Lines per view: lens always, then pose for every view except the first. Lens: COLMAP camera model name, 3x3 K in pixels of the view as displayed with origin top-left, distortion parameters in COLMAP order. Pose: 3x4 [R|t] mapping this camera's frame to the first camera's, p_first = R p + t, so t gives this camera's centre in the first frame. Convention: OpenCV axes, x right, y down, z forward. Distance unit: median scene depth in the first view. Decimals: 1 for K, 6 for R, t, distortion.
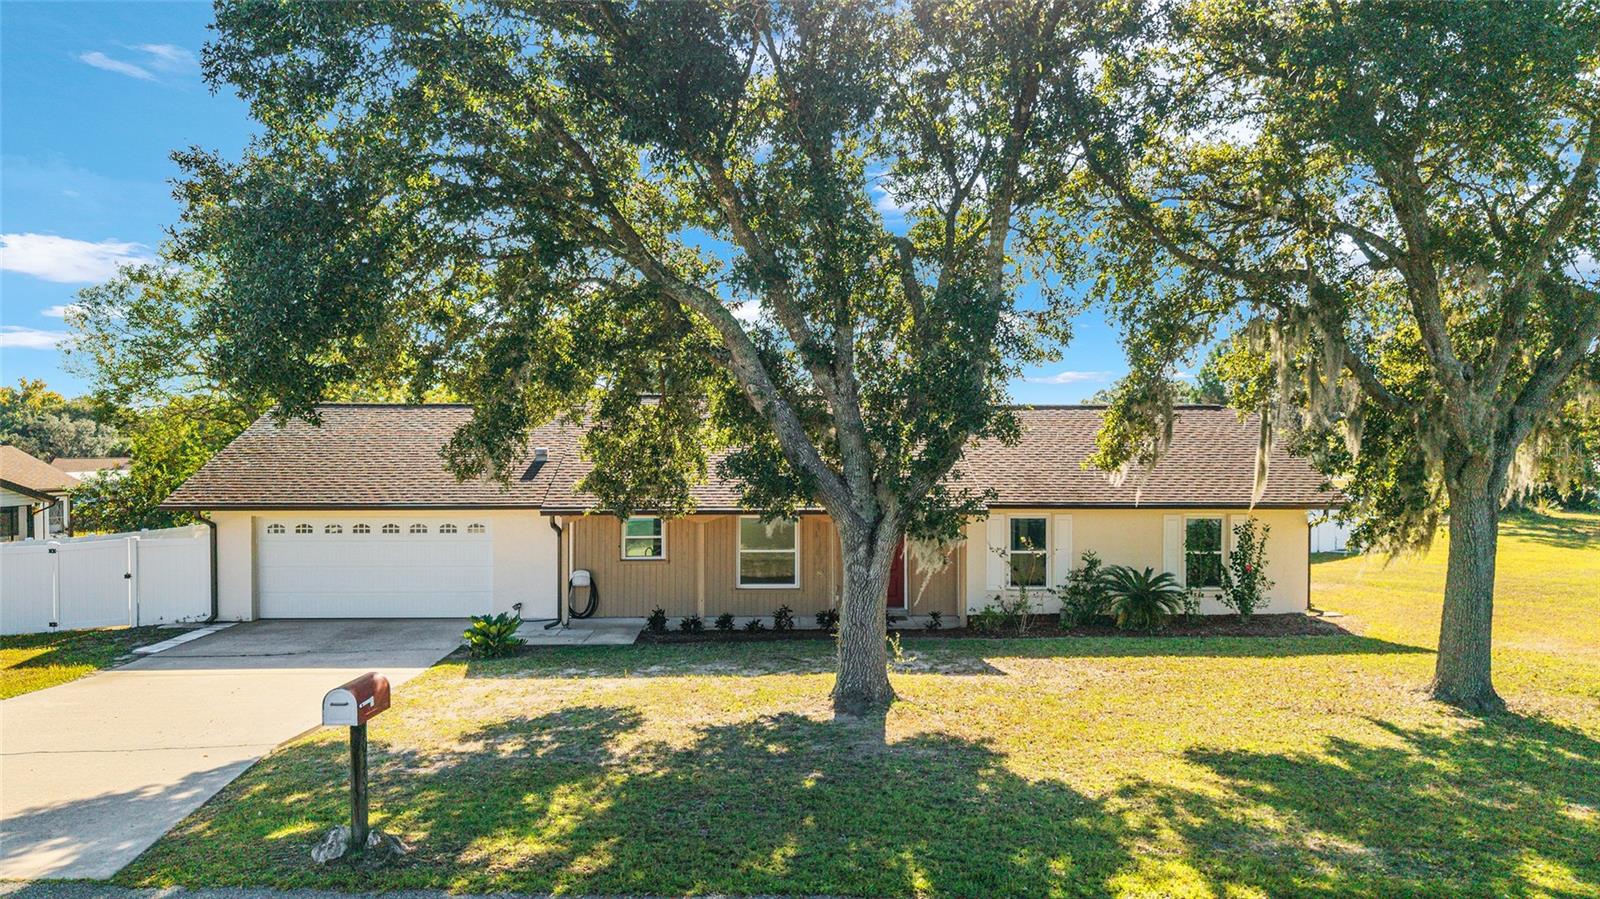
lens RADIAL K [[1054.7, 0, 789.5], [0, 1054.7, 438.1], [0, 0, 1]] dist [0.017398, -0.009535]
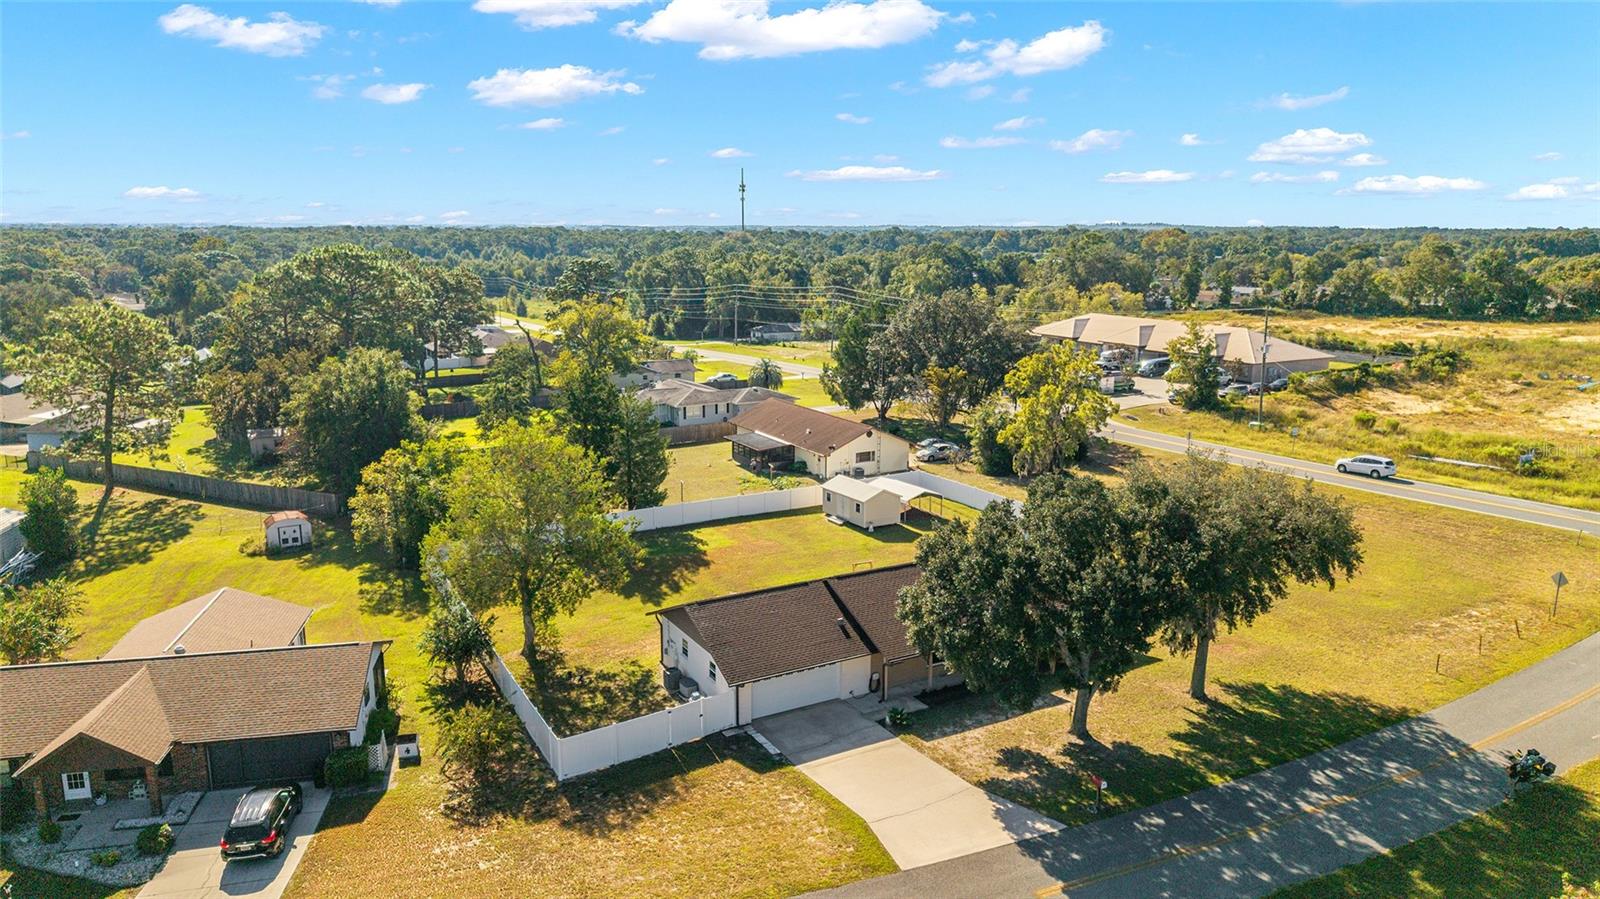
lens RADIAL K [[1054.7, 0, 803.1], [0, 1054.7, 459.2], [0, 0, 1]] dist [0.017398, -0.009535]
pose [[0.881408, -0.096097, 0.462478, -2.463623], [-0.000308, 0.978970, 0.204003, -1.467416], [-0.472356, -0.179952, 0.862842, -1.547835]]
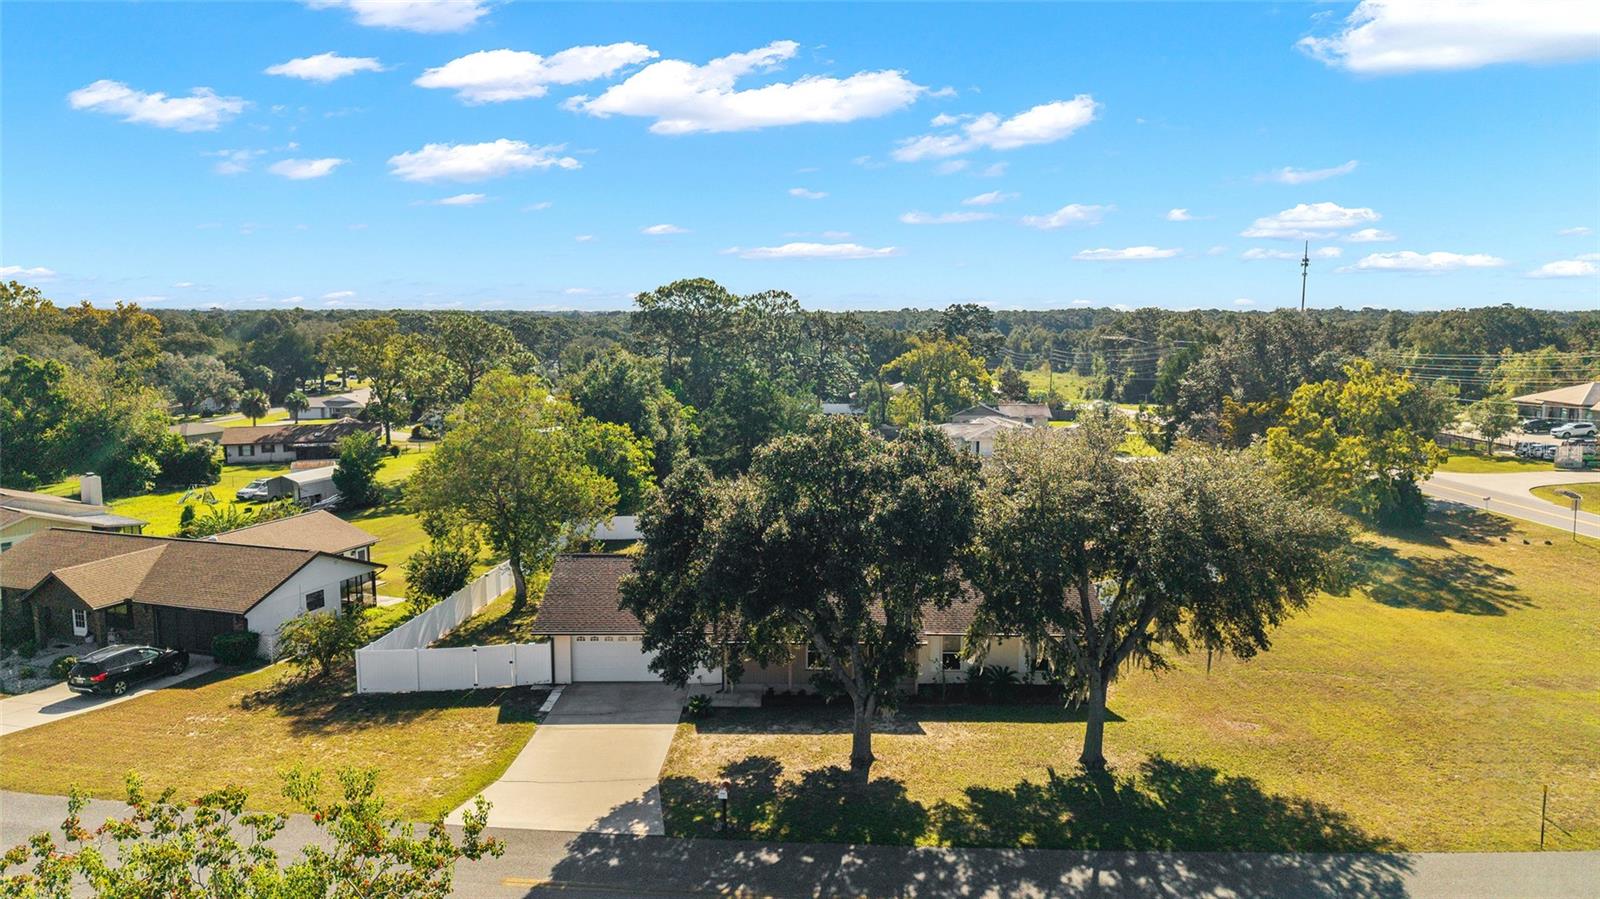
lens RADIAL K [[1054.7, 0, 799.2], [0, 1054.7, 449.6], [0, 0, 1]] dist [0.017398, -0.009535]
pose [[0.999679, 0.006052, -0.024611, -0.030570], [-0.003057, 0.992775, 0.119954, -0.931804], [0.025160, -0.119840, 0.992474, -1.717188]]
